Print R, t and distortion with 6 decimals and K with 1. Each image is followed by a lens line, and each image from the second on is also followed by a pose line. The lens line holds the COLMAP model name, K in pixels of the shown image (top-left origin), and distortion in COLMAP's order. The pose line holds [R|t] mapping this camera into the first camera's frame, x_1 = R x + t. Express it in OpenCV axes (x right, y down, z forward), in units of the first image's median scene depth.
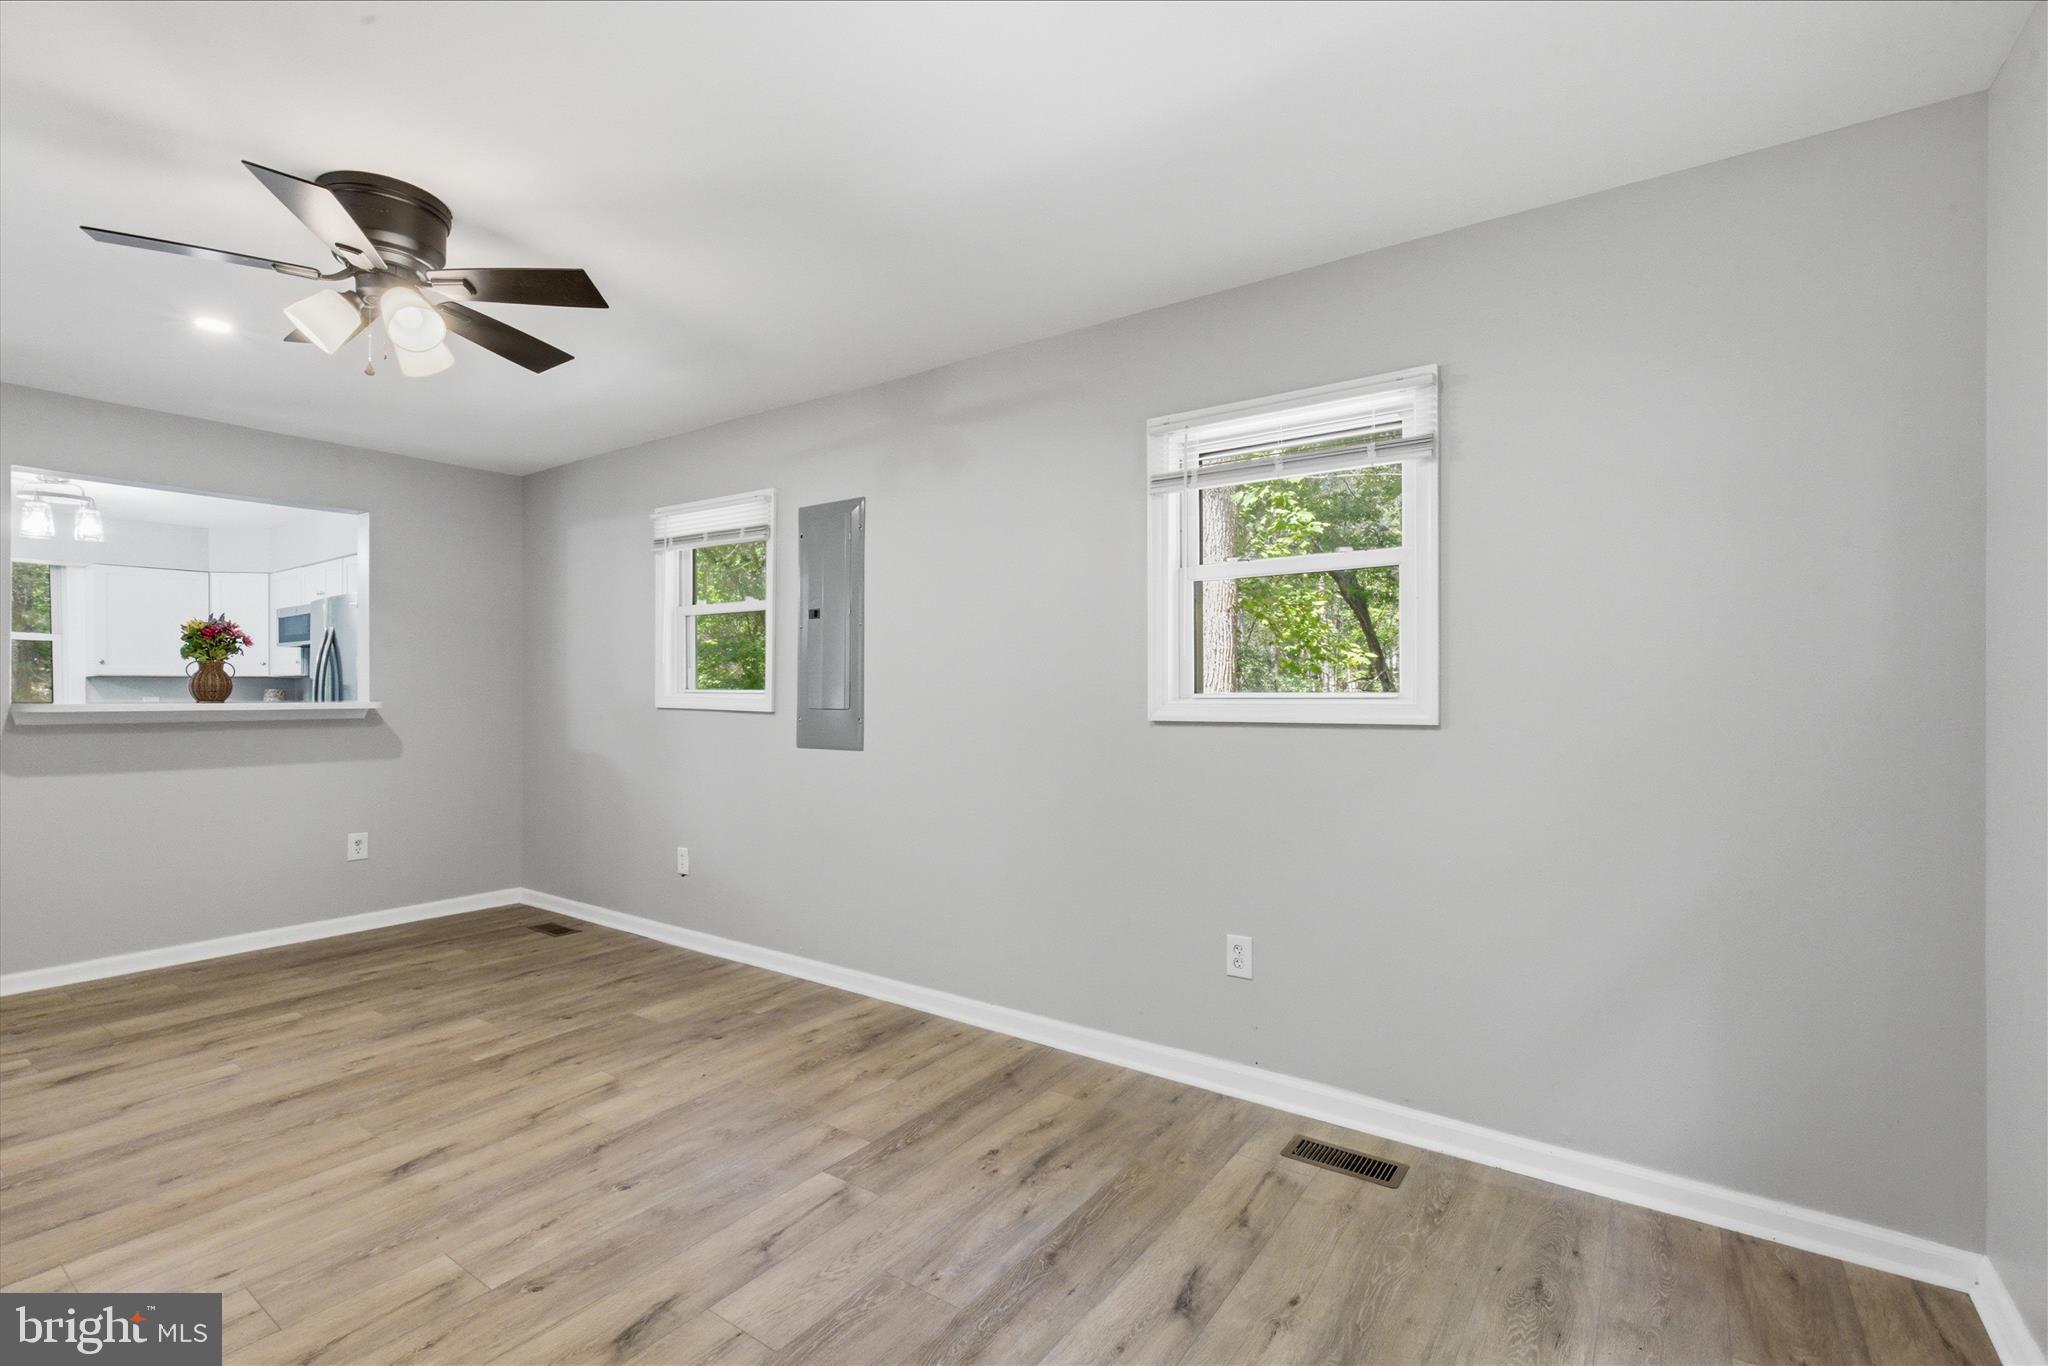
lens RADIAL K [[927.0, 0, 1007.0], [0, 927.0, 681.0], [0, 0, 1]] dist [-0.000775, -0.000663]
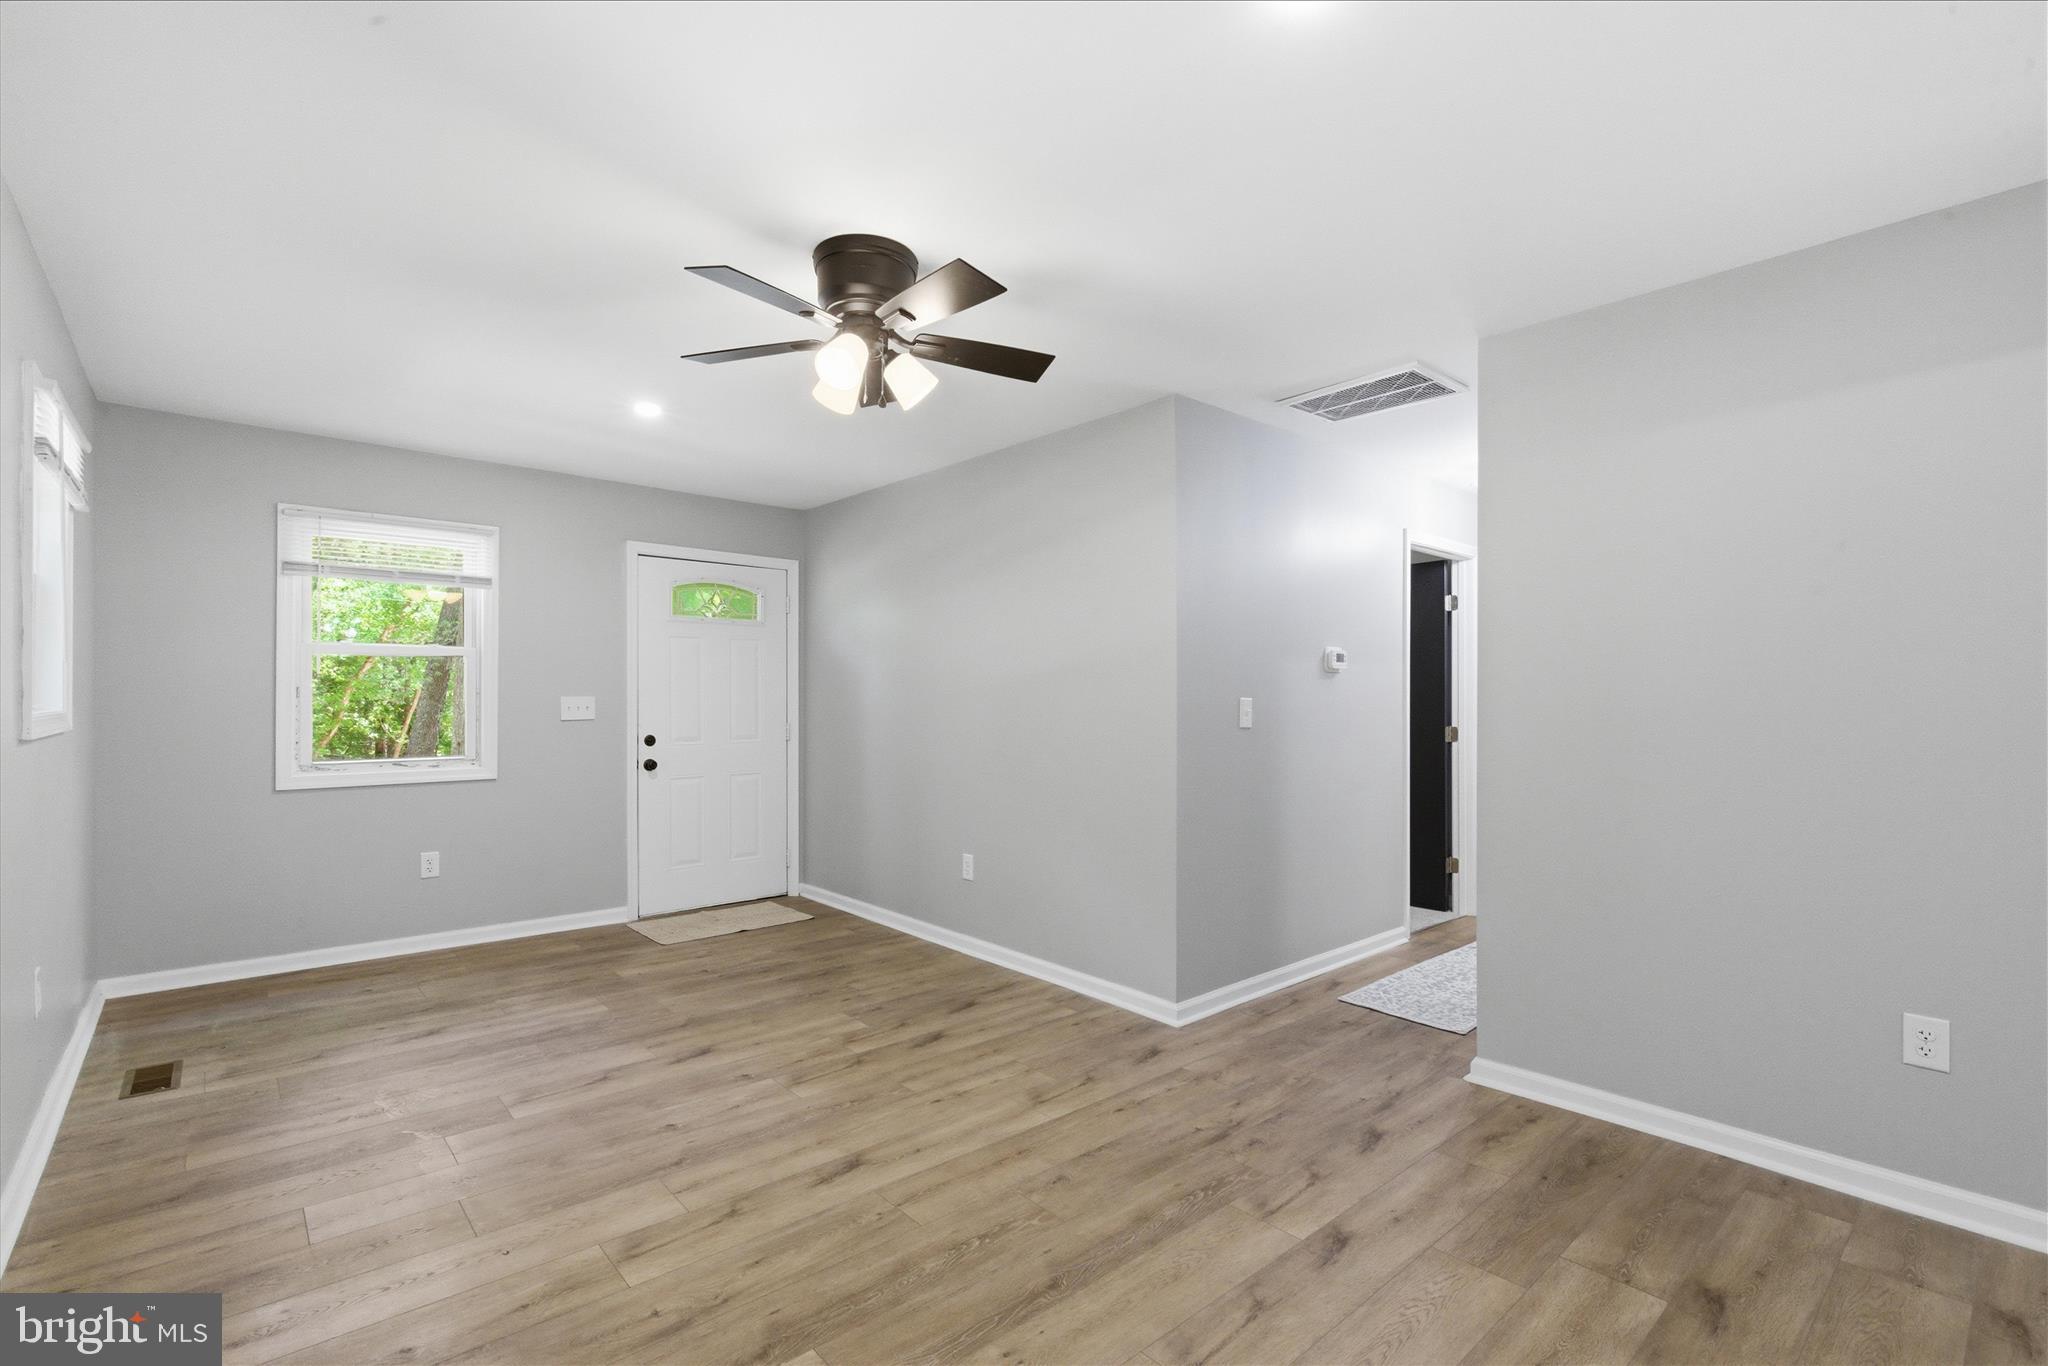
lens RADIAL K [[927.0, 0, 1023.0], [0, 927.0, 692.4], [0, 0, 1]] dist [-0.000775, -0.000663]
pose [[-0.975516, -0.001447, 0.219924, -0.882268], [-0.005483, 0.999828, -0.017742, 0.009401], [-0.219861, -0.018514, -0.975356, 1.641689]]
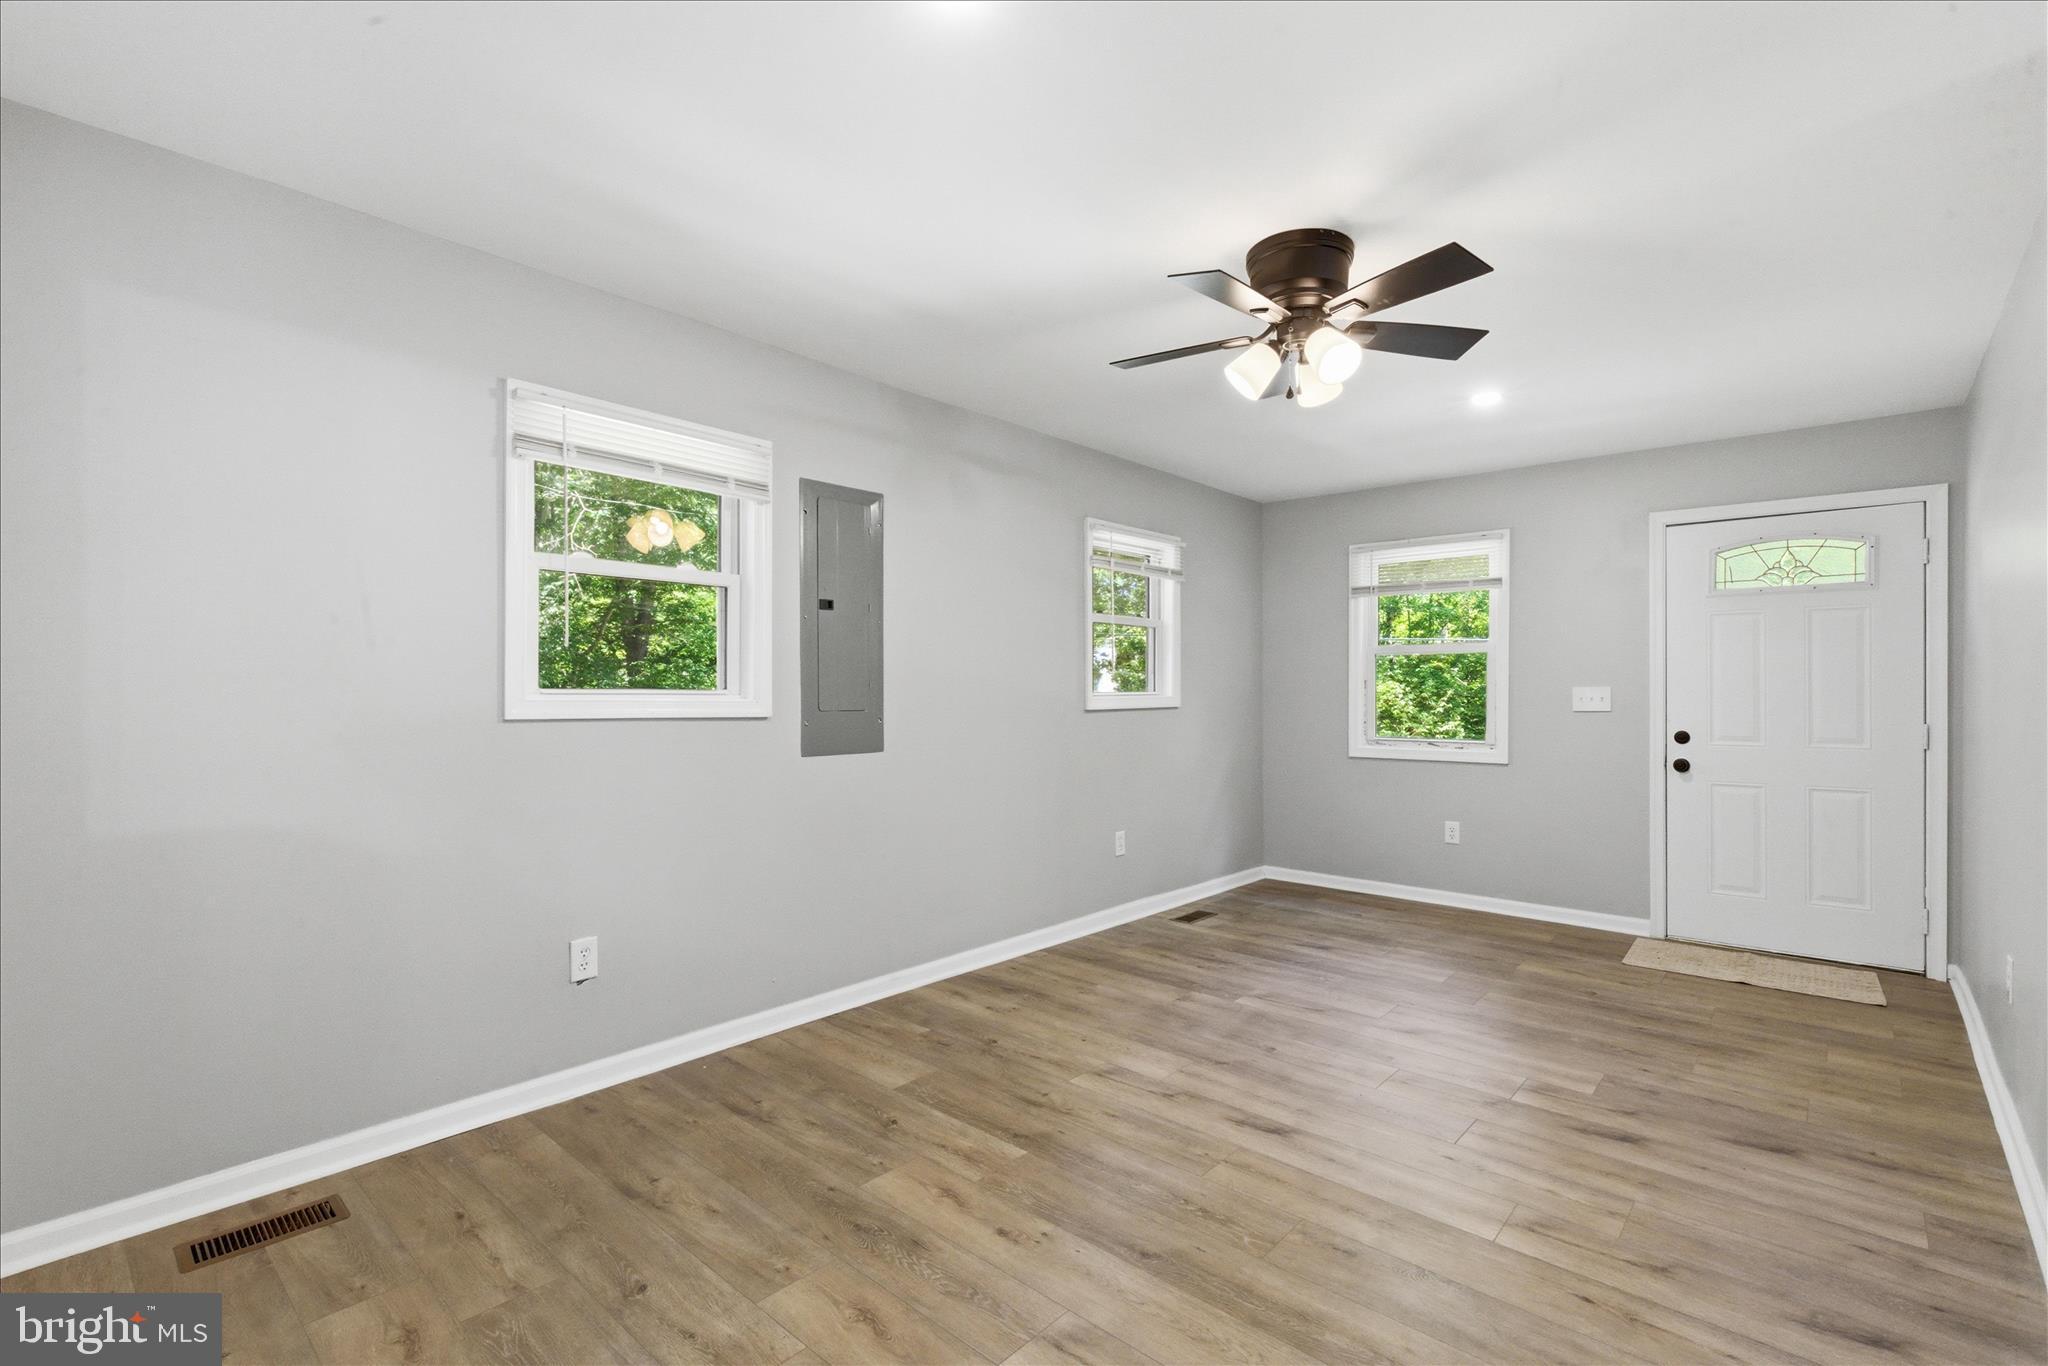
lens RADIAL K [[927.0, 0, 1007.3], [0, 927.0, 691.1], [0, 0, 1]] dist [-0.000775, -0.000663]
pose [[0.113257, -0.002450, 0.993563, -1.465403], [-0.013021, 0.999907, 0.003950, 0.005574], [-0.993480, -0.013385, 0.113215, 0.990529]]
